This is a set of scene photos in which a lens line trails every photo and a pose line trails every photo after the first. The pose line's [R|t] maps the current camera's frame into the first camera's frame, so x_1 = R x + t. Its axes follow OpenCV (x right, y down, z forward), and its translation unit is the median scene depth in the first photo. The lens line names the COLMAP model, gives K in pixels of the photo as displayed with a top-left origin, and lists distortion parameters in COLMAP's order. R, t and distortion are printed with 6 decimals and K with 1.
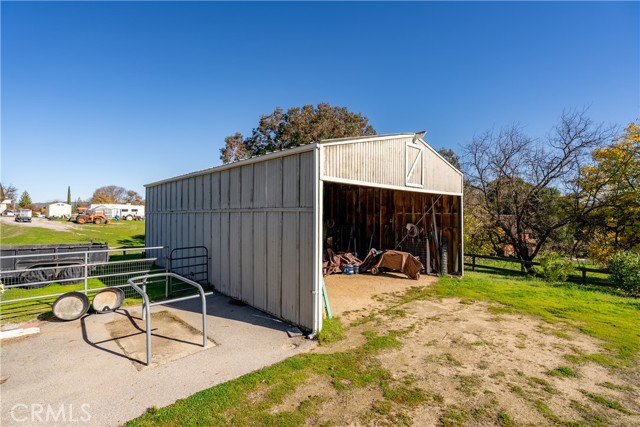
lens RADIAL K [[288.8, 0, 314.2], [0, 288.8, 214.9], [0, 0, 1]] dist [-0.002171, 0.000102]
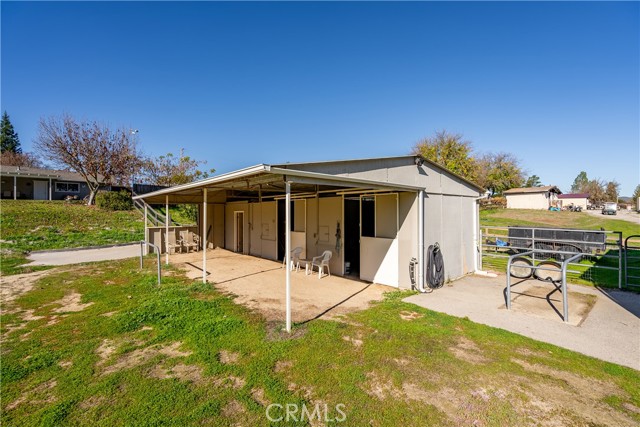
lens RADIAL K [[288.8, 0, 317.4], [0, 288.8, 210.6], [0, 0, 1]] dist [-0.002171, 0.000102]
pose [[-0.075739, -0.003967, -0.997120, 0.493976], [0.002871, 0.999987, -0.004196, 0.052837], [0.997124, -0.003181, -0.075727, 0.159945]]
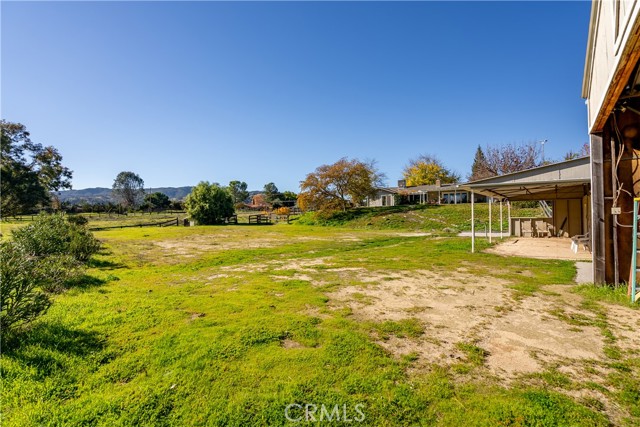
lens RADIAL K [[288.8, 0, 318.7], [0, 288.8, 212.7], [0, 0, 1]] dist [-0.002171, 0.000102]
pose [[-0.993333, 0.004552, -0.115193, 0.927867], [0.006031, 0.999904, -0.012500, 0.134949], [0.115125, -0.013111, -0.993264, 1.633985]]
